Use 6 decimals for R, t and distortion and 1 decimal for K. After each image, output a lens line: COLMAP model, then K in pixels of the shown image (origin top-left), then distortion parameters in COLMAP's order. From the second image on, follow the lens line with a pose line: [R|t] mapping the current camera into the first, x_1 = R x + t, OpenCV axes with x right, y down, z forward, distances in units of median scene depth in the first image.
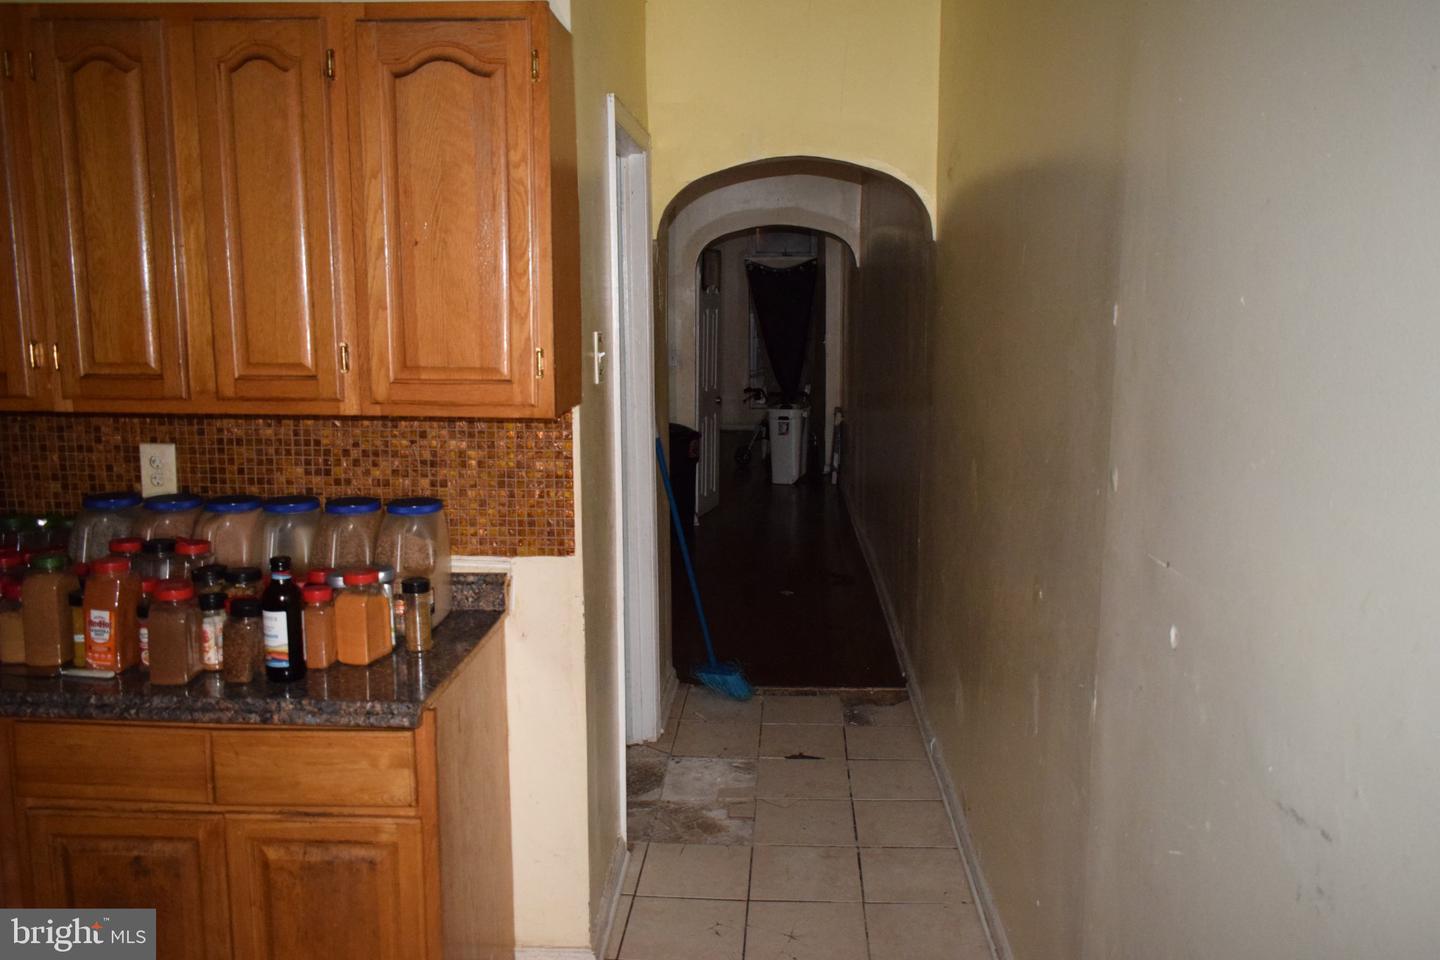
lens RADIAL K [[1128.5, 0, 722.3], [0, 1128.5, 479.1], [0, 0, 1]] dist [-0.016255, 0.006975]
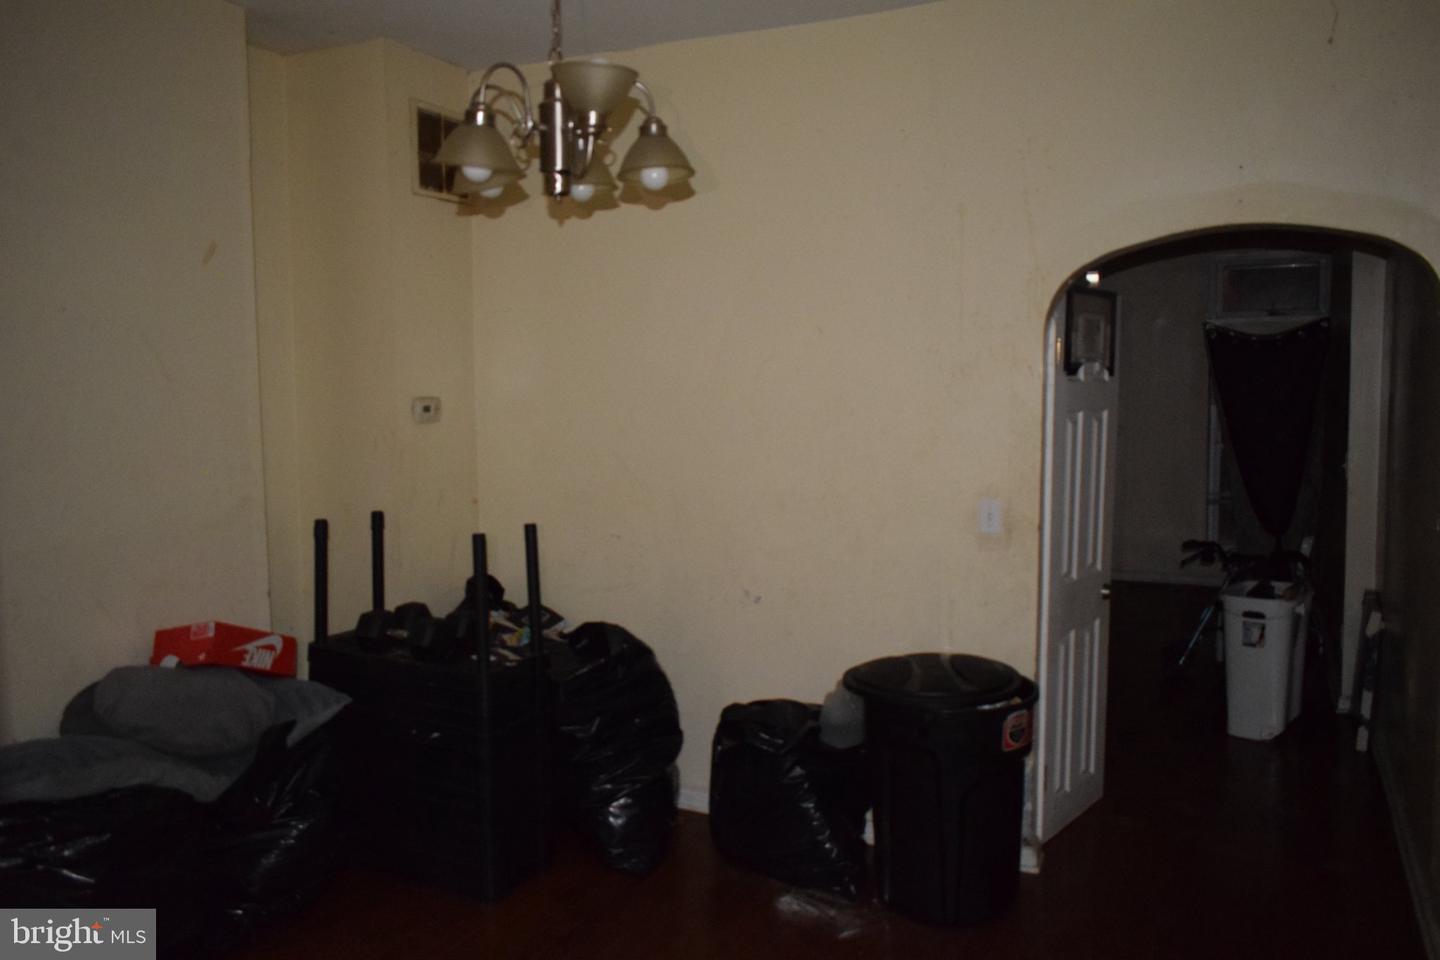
lens RADIAL K [[1128.5, 0, 719.3], [0, 1128.5, 476.5], [0, 0, 1]] dist [-0.016255, 0.006975]
pose [[0.917502, 0.024770, -0.396958, 0.031950], [-0.053003, 0.996771, -0.060311, -0.072344], [0.394183, 0.076375, 0.915853, 0.417963]]
